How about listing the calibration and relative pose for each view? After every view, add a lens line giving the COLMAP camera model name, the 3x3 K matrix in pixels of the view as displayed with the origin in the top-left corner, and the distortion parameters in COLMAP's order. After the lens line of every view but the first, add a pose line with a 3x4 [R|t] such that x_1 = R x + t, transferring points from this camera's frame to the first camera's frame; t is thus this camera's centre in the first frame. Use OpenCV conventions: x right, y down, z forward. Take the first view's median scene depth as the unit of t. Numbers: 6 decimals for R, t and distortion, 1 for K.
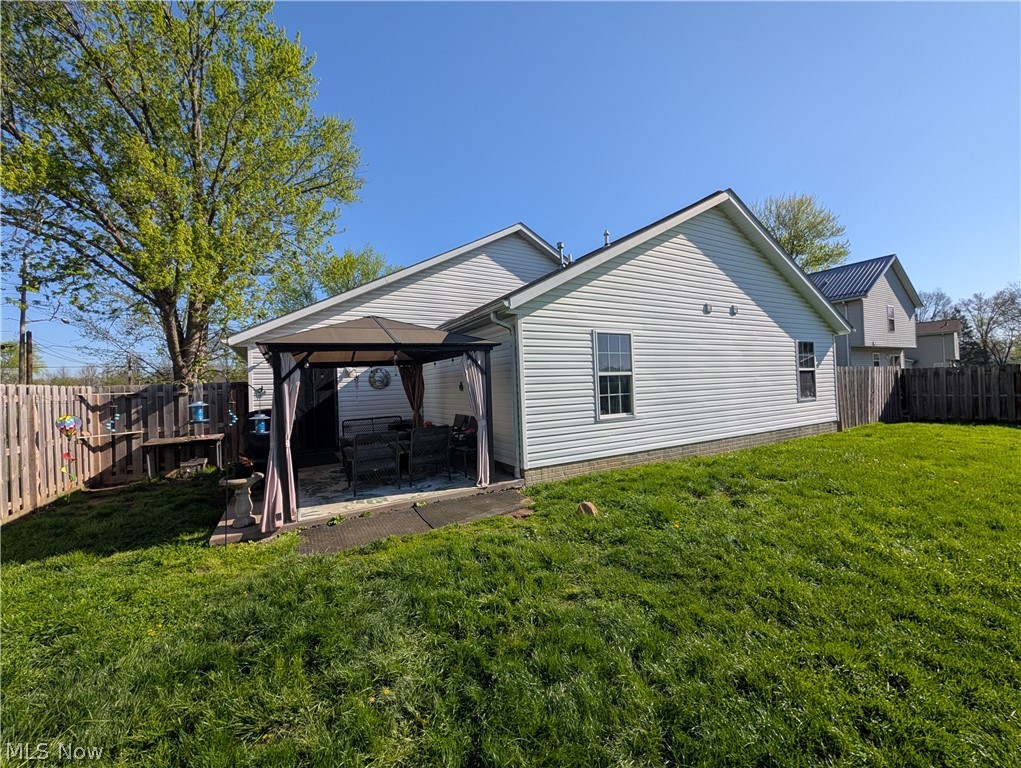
lens RADIAL K [[390.1, 0, 506.2], [0, 390.1, 385.2], [0, 0, 1]] dist [-0.000288, 0.000235]
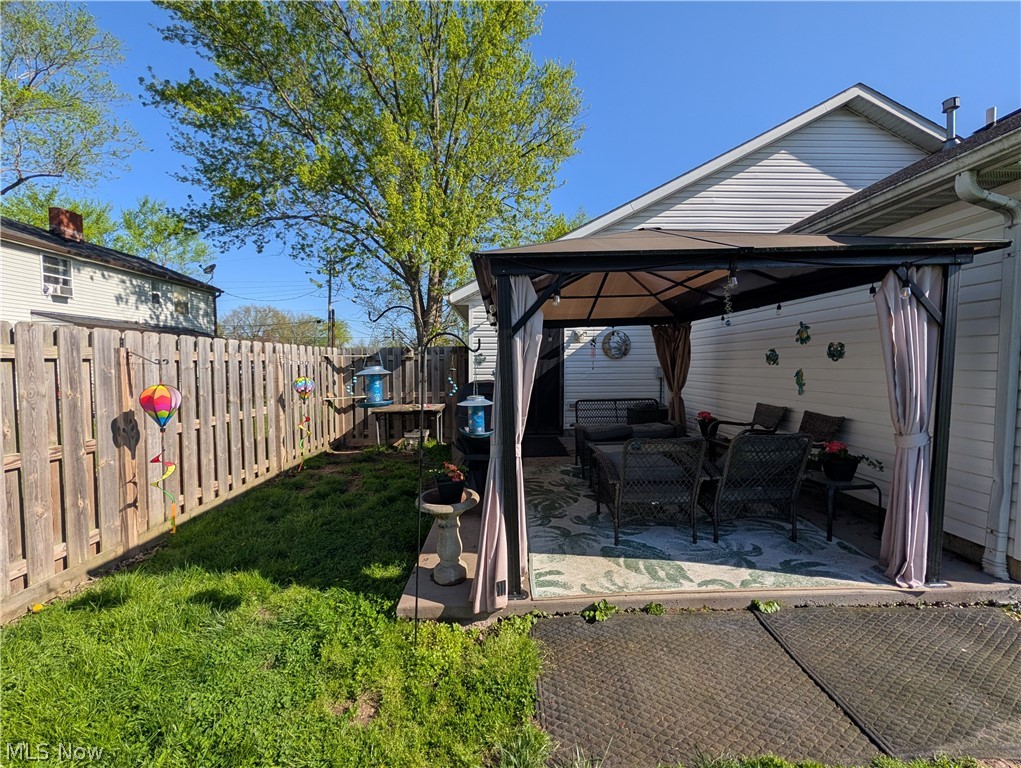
lens RADIAL K [[390.1, 0, 513.1], [0, 390.1, 383.0], [0, 0, 1]] dist [-0.000288, 0.000235]
pose [[0.885055, 0.053797, -0.462367, -0.205153], [-0.024719, 0.997330, 0.068722, 0.012985], [0.464829, -0.049393, 0.884022, 0.334501]]
